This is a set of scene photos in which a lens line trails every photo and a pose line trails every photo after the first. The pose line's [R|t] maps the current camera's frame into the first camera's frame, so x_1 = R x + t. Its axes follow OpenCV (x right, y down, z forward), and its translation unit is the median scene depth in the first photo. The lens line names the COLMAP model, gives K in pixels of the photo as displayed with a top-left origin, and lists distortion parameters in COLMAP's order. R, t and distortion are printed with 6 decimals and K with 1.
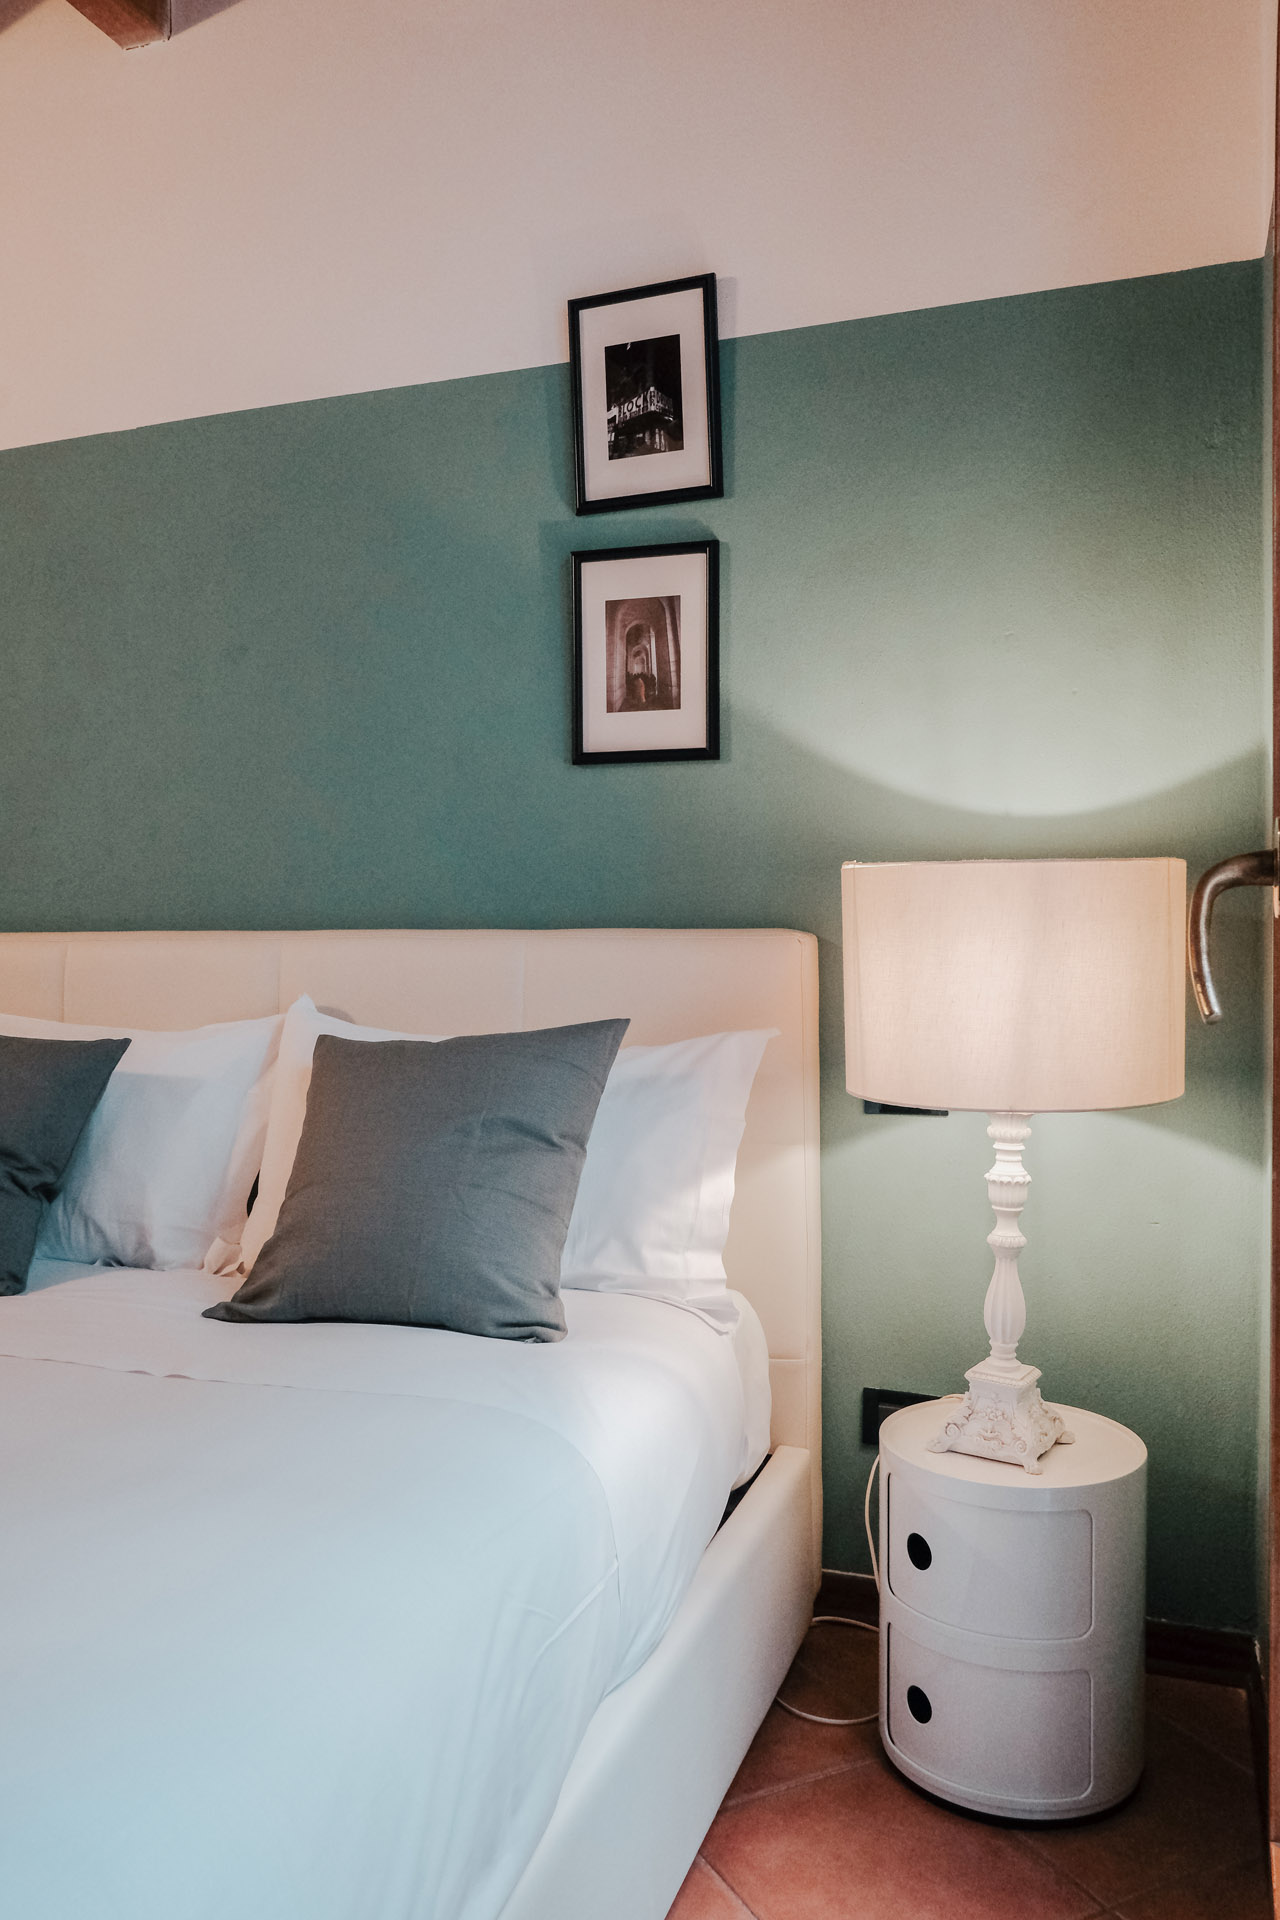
lens RADIAL K [[1546.7, 0, 640.0], [0, 1546.7, 960.0], [0, 0, 1]] dist [-0.009373, 0.006481]
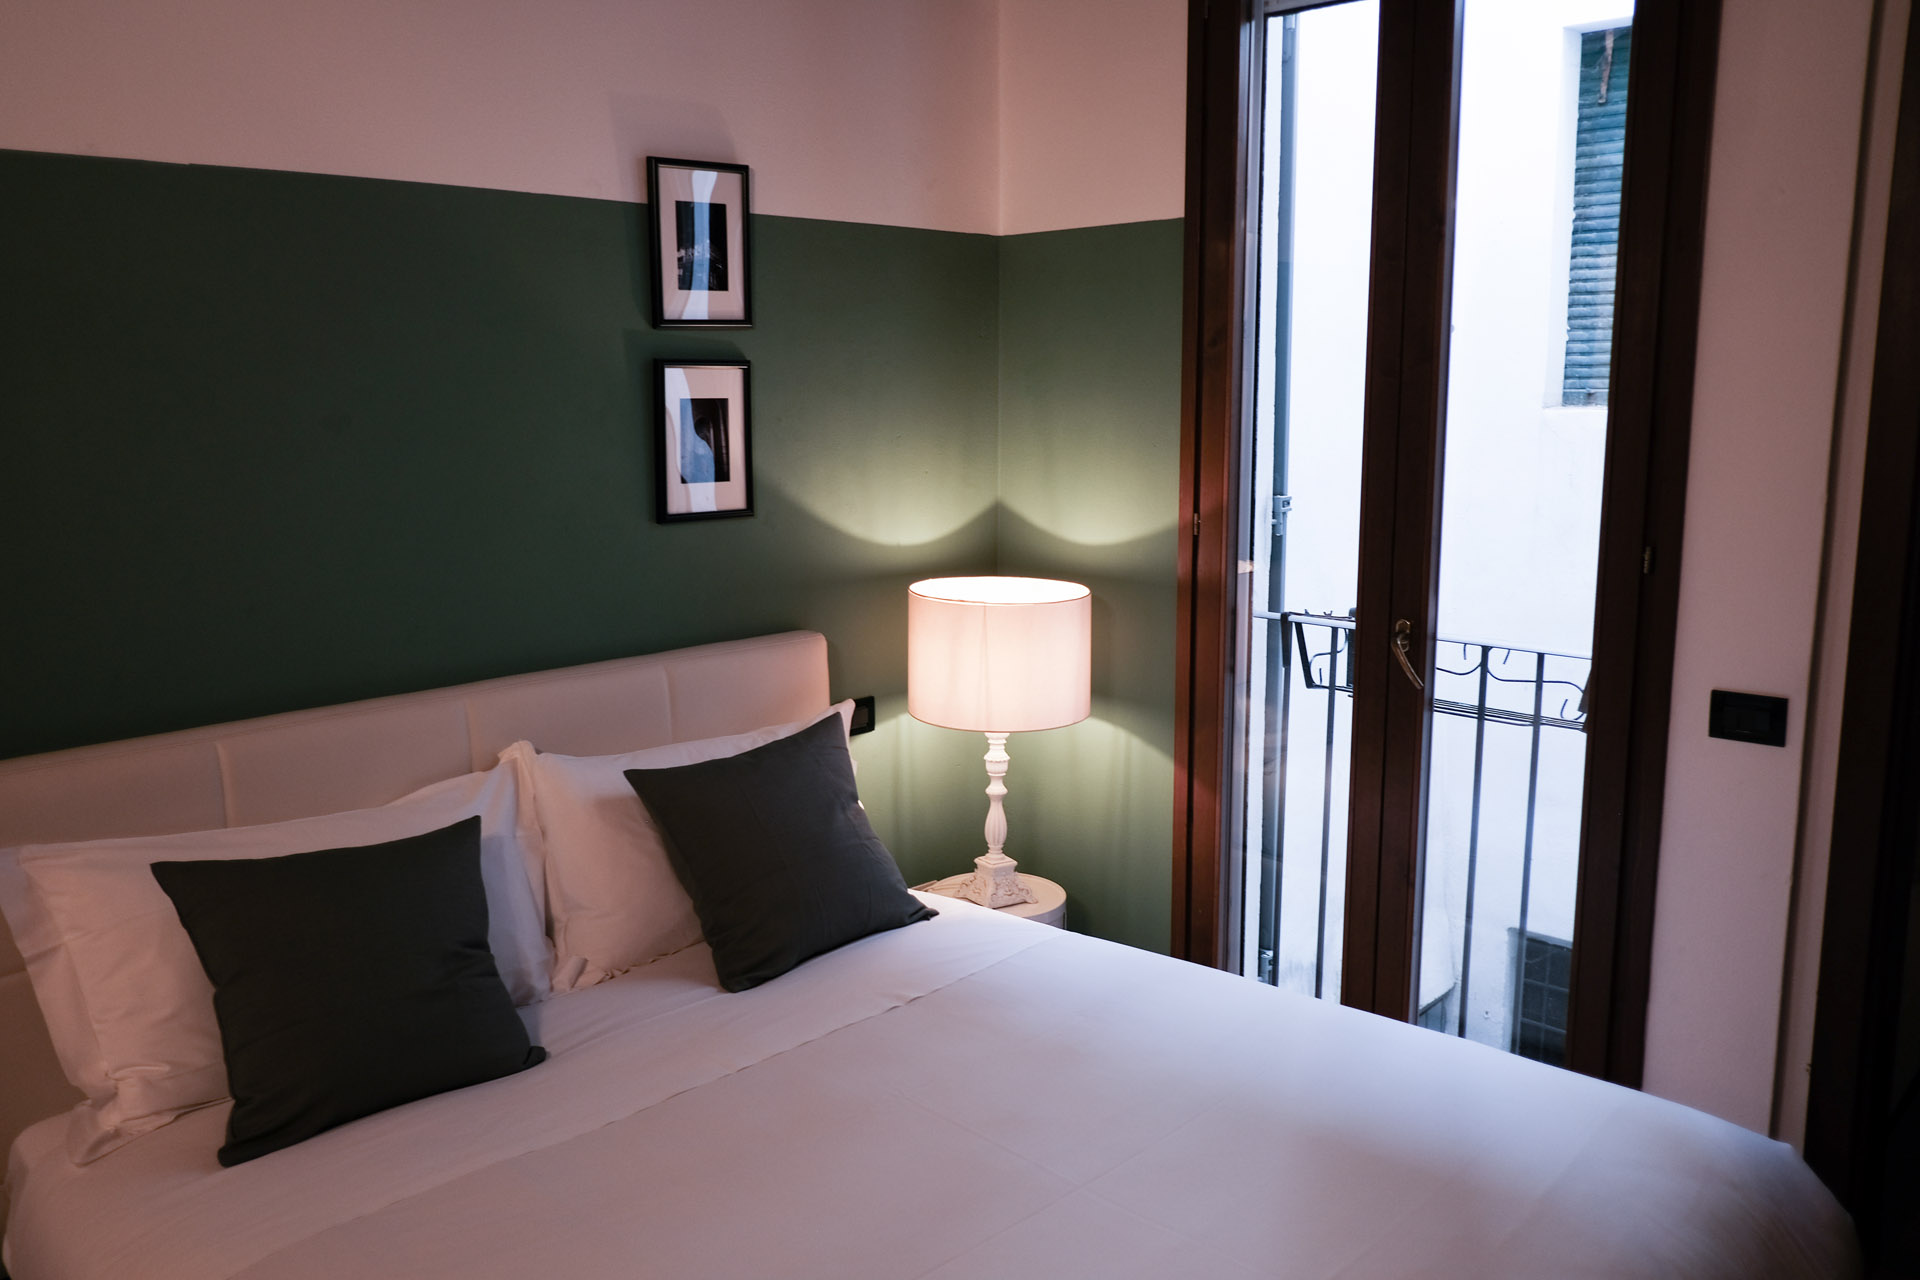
lens RADIAL K [[1503.3, 0, 960.0], [0, 1503.3, 640.0], [0, 0, 1]] dist [-0.013457, 0.007250]
pose [[0.414723, -0.152069, 0.897151, -1.119142], [0.016653, 0.987040, 0.159607, -0.233583], [-0.909795, -0.051252, 0.411881, 0.251022]]
